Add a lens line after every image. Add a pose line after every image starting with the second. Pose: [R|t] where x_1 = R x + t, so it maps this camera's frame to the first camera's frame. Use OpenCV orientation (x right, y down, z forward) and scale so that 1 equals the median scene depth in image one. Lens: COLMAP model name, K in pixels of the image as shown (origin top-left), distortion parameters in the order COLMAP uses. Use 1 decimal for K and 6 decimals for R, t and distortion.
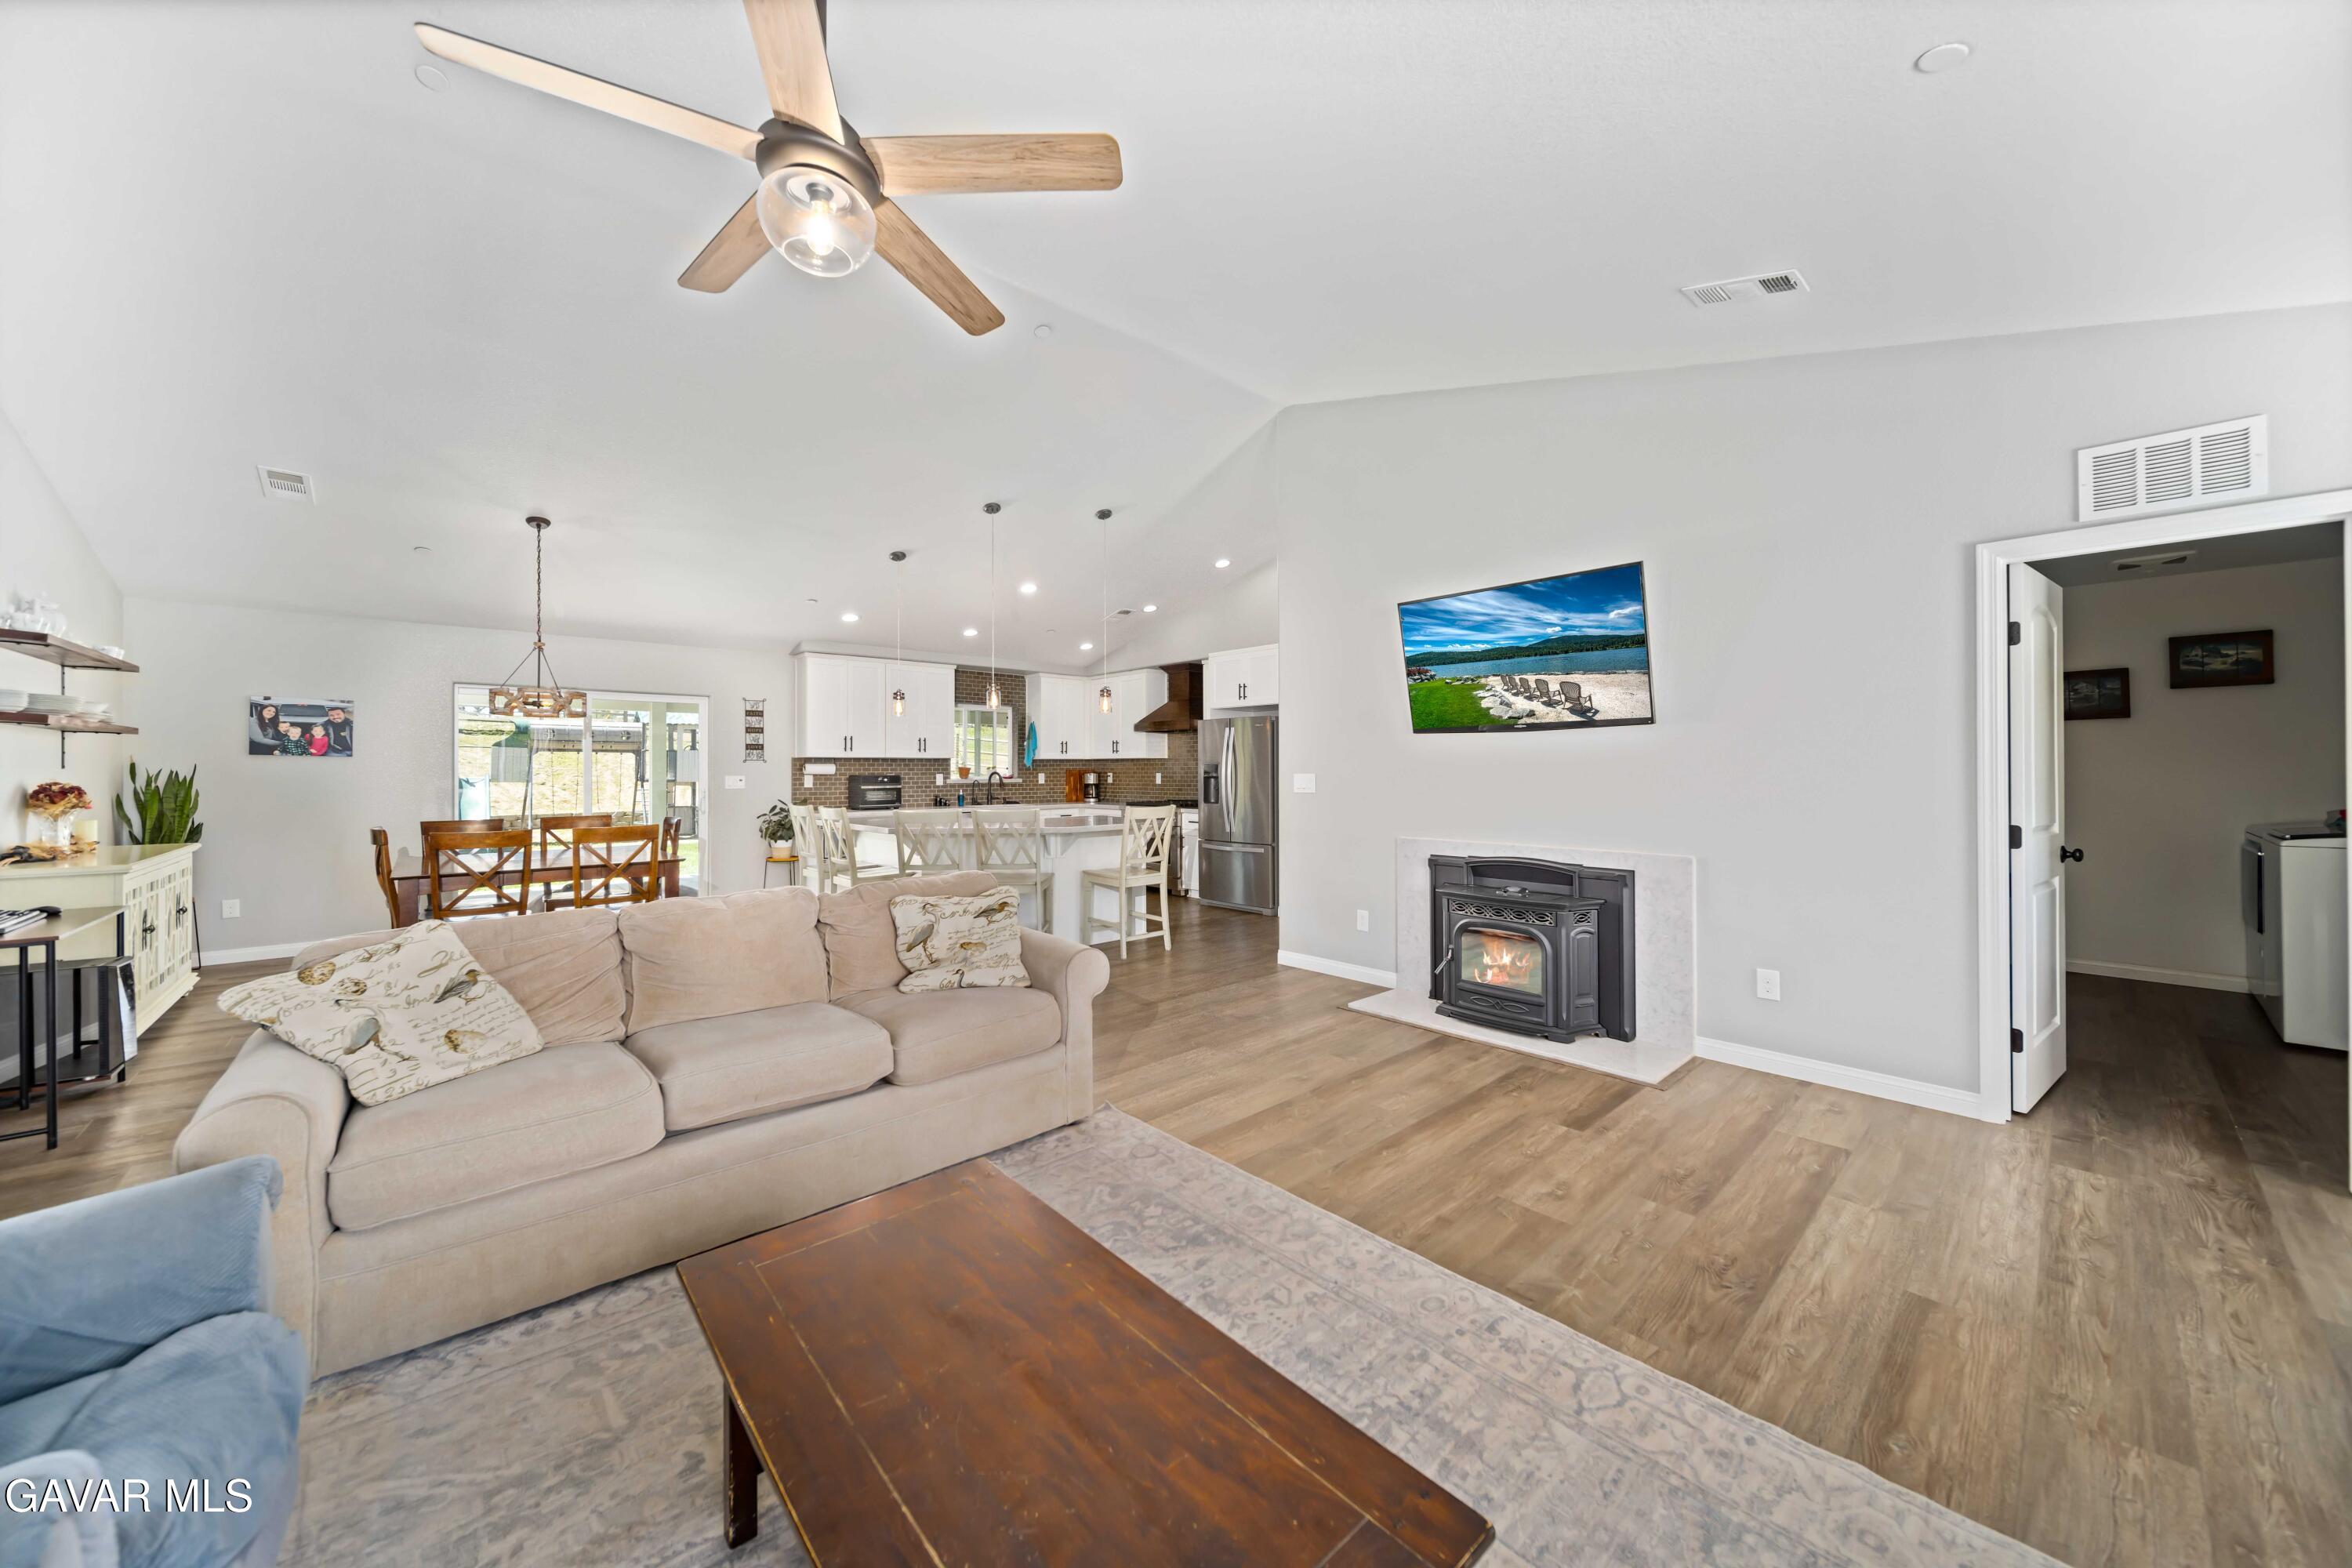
lens RADIAL K [[831.8, 0, 1178.9], [0, 831.8, 766.2], [0, 0, 1]] dist [0.001126, 0.000046]
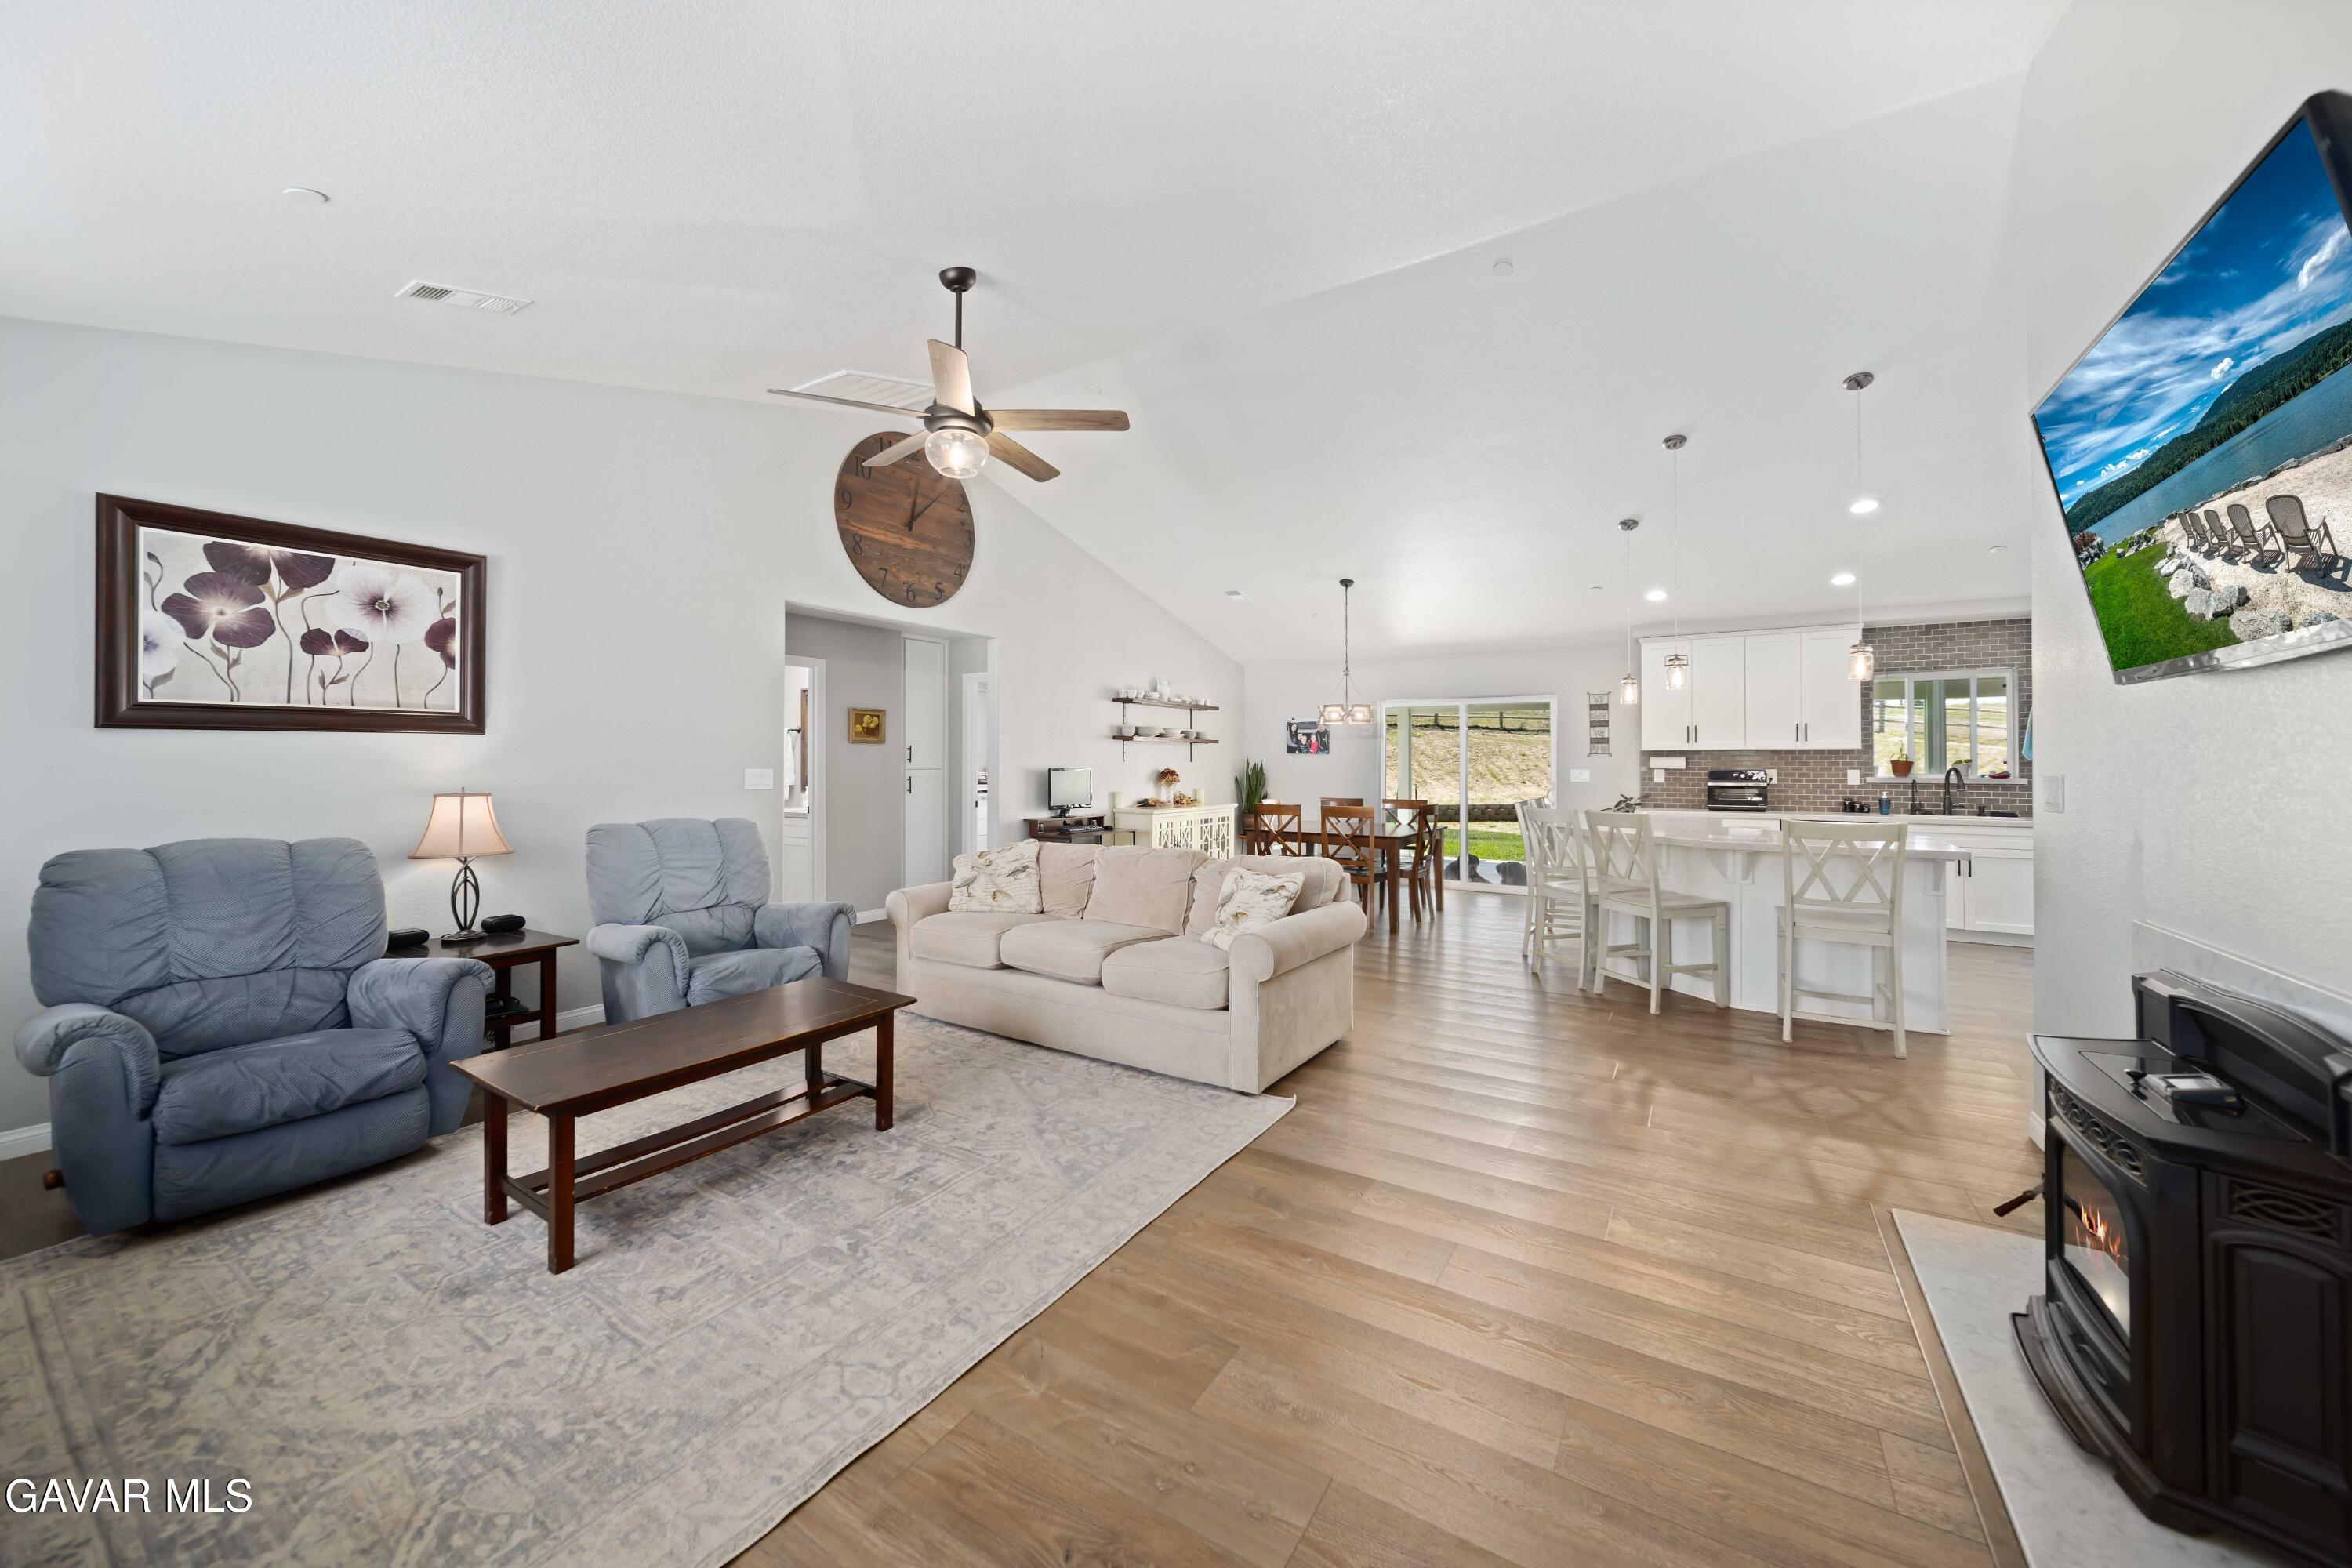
lens RADIAL K [[863.4, 0, 1167.6], [0, 863.4, 749.3], [0, 0, 1]] dist [-0.002929, -0.000054]
pose [[0.253485, -0.014631, -0.967229, 0.433453], [0.000947, 0.999889, -0.014876, 0.002596], [0.967339, 0.002855, 0.253471, 0.293519]]
